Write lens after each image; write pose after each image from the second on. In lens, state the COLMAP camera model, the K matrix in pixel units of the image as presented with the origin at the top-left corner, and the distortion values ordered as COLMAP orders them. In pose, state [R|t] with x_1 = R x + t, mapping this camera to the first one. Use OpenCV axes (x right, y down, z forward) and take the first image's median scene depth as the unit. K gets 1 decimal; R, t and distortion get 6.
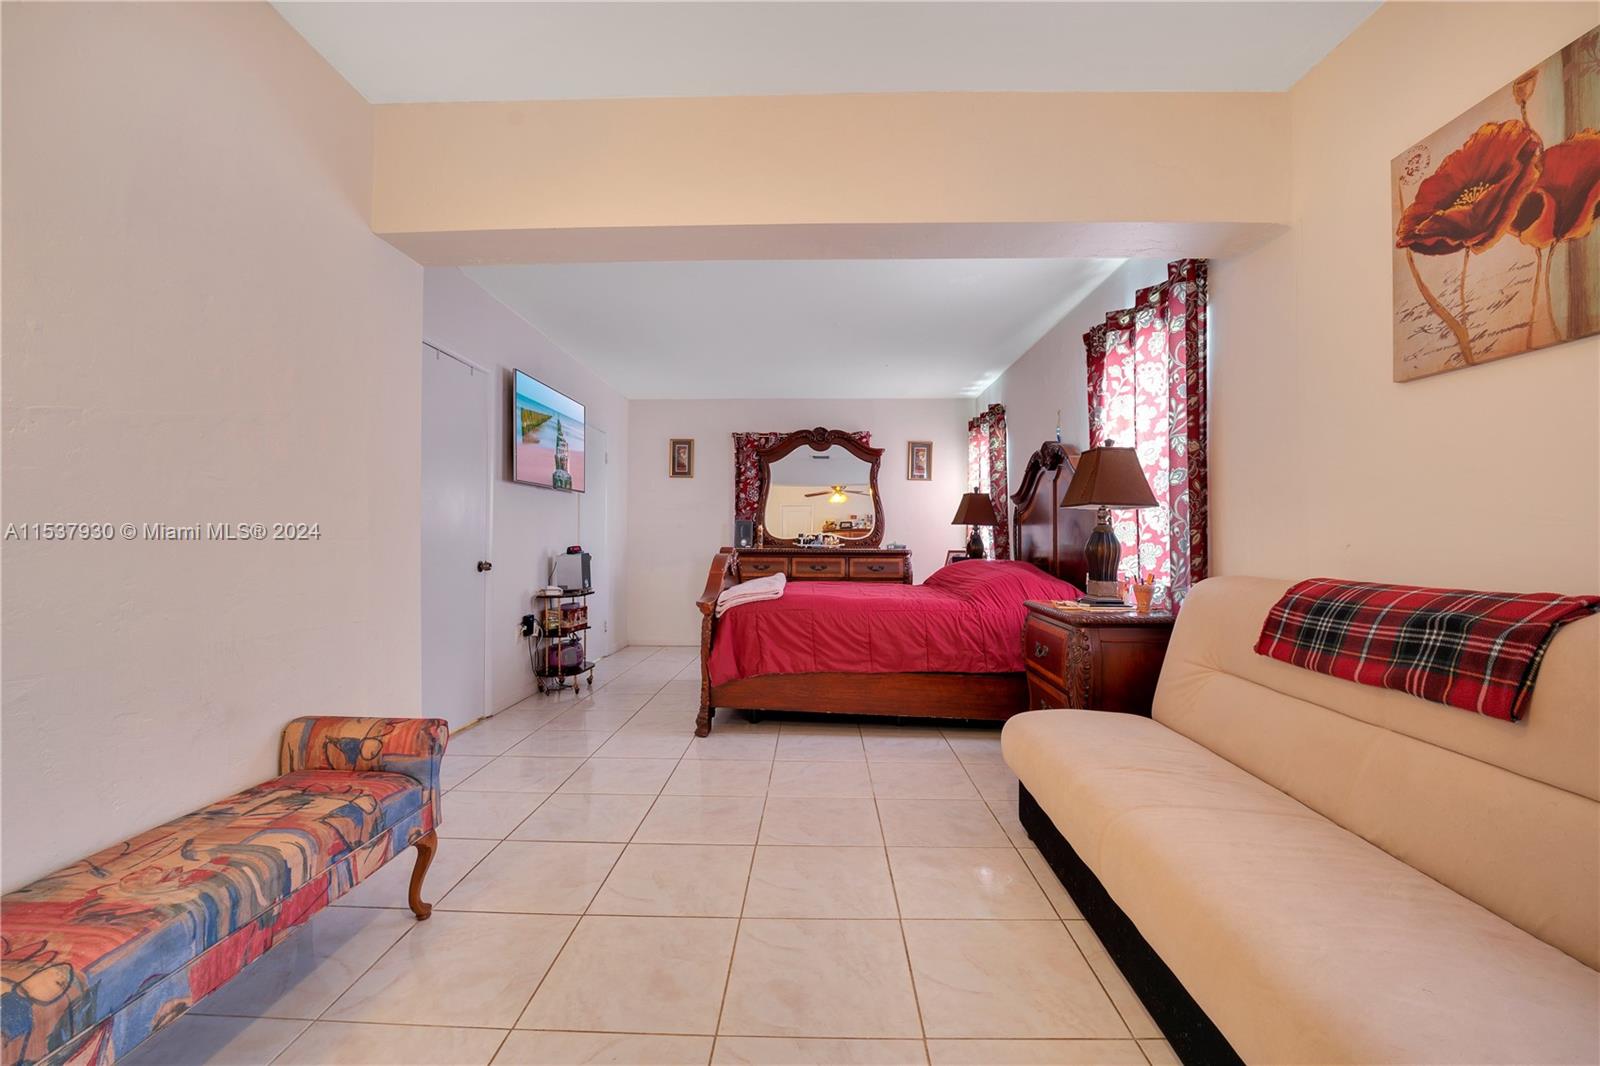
lens RADIAL K [[681.7, 0, 797.2], [0, 681.7, 539.8], [0, 0, 1]] dist [-0.019329, 0.001108]
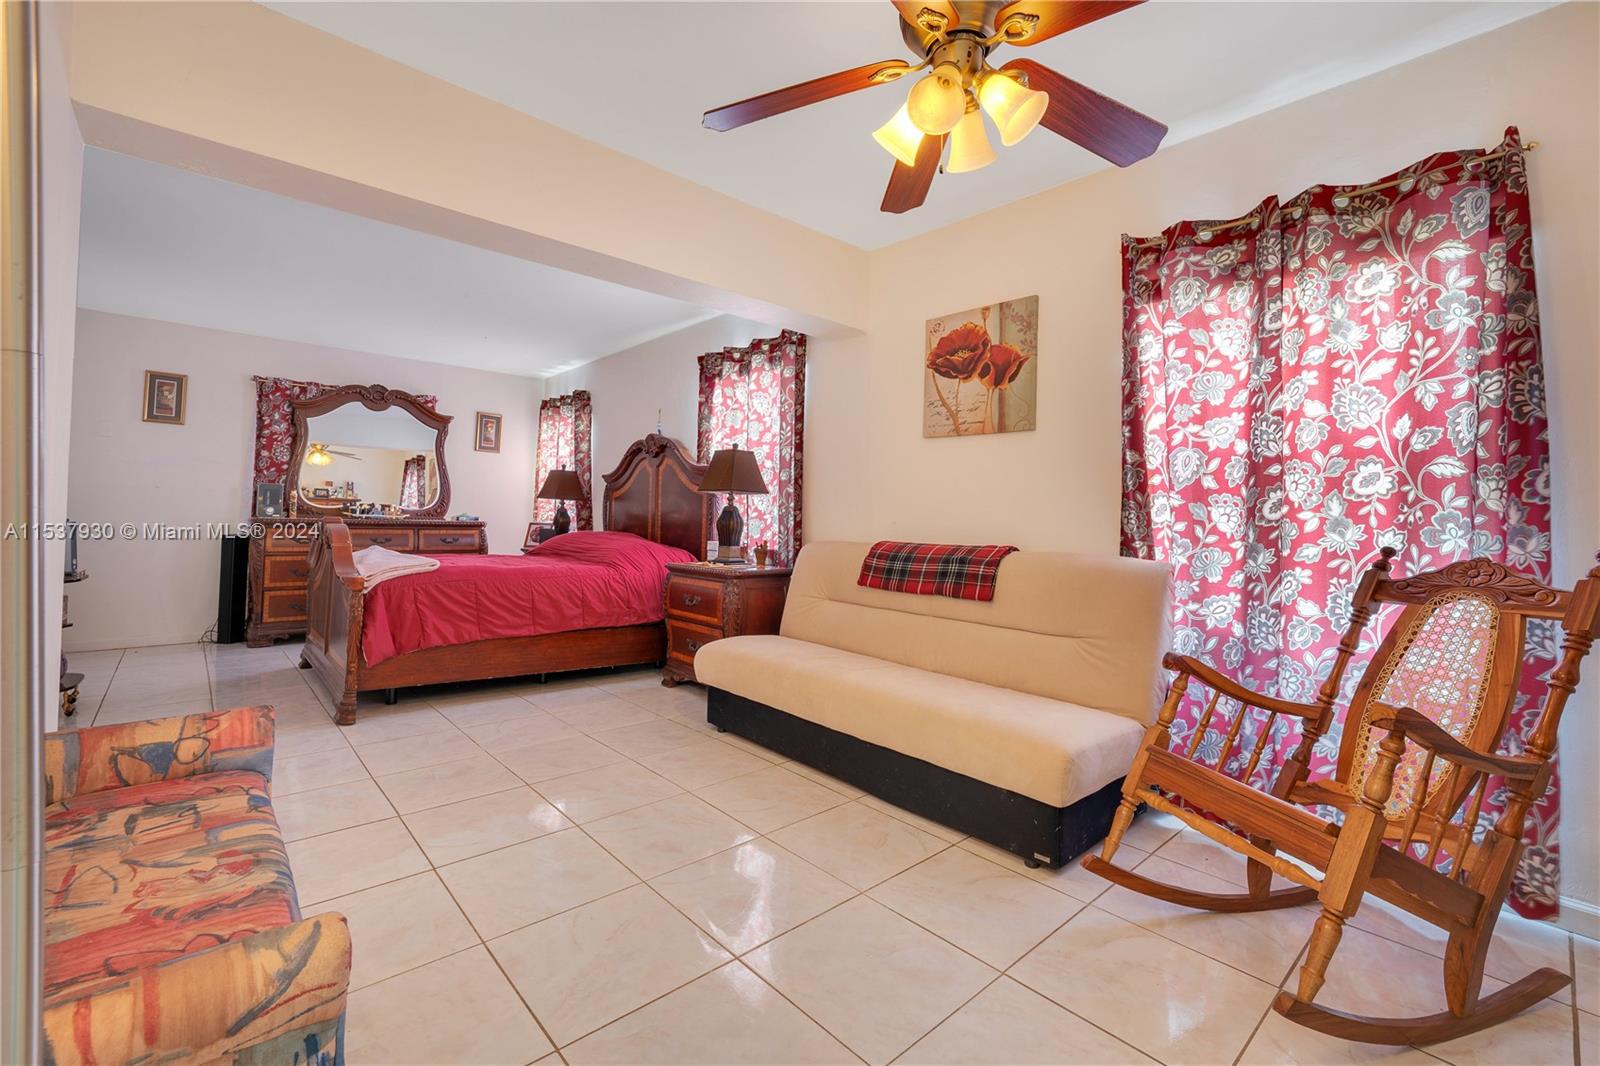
lens RADIAL K [[681.7, 0, 808.9], [0, 681.7, 521.1], [0, 0, 1]] dist [-0.019329, 0.001108]
pose [[0.711606, 0.011270, 0.702489, -0.502161], [-0.019827, 0.999795, 0.004045, 0.000774], [-0.702299, -0.016807, 0.711684, -0.109171]]
